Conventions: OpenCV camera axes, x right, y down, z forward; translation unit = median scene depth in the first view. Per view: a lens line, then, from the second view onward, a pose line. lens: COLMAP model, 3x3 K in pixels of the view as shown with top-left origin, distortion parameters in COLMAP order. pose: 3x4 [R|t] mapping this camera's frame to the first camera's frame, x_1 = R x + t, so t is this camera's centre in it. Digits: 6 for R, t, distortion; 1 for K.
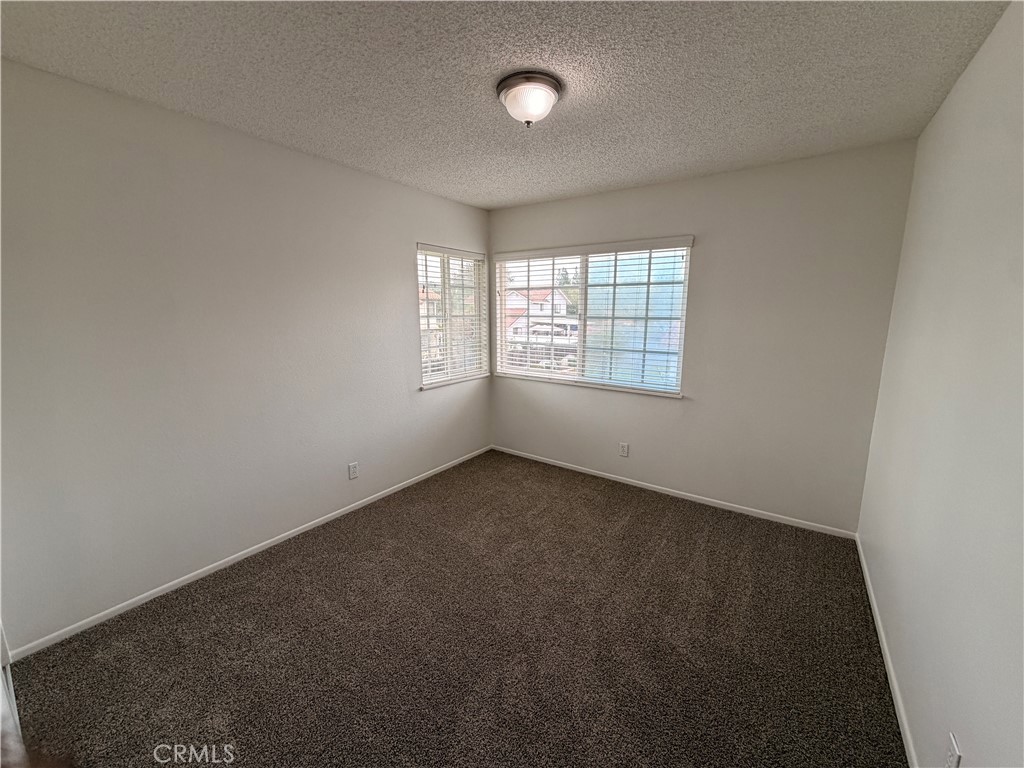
lens RADIAL K [[404.1, 0, 512.0], [0, 404.1, 384.0], [0, 0, 1]] dist [0.087996, 0.000051]
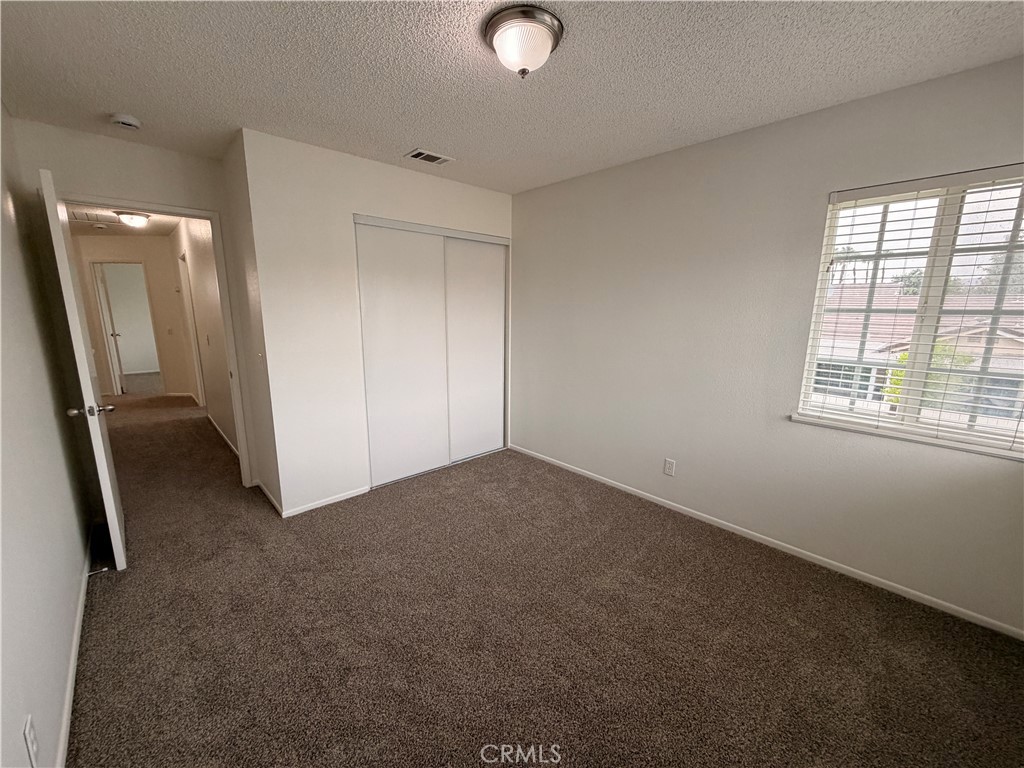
lens RADIAL K [[407.0, 0, 512.0], [0, 407.0, 384.0], [0, 0, 1]] dist [0.003146, 0.000178]
pose [[-0.193222, 0.186328, -0.963300, 0.454025], [-0.166505, 0.961334, 0.219346, -0.102406], [0.966924, 0.202777, -0.154727, 0.586017]]
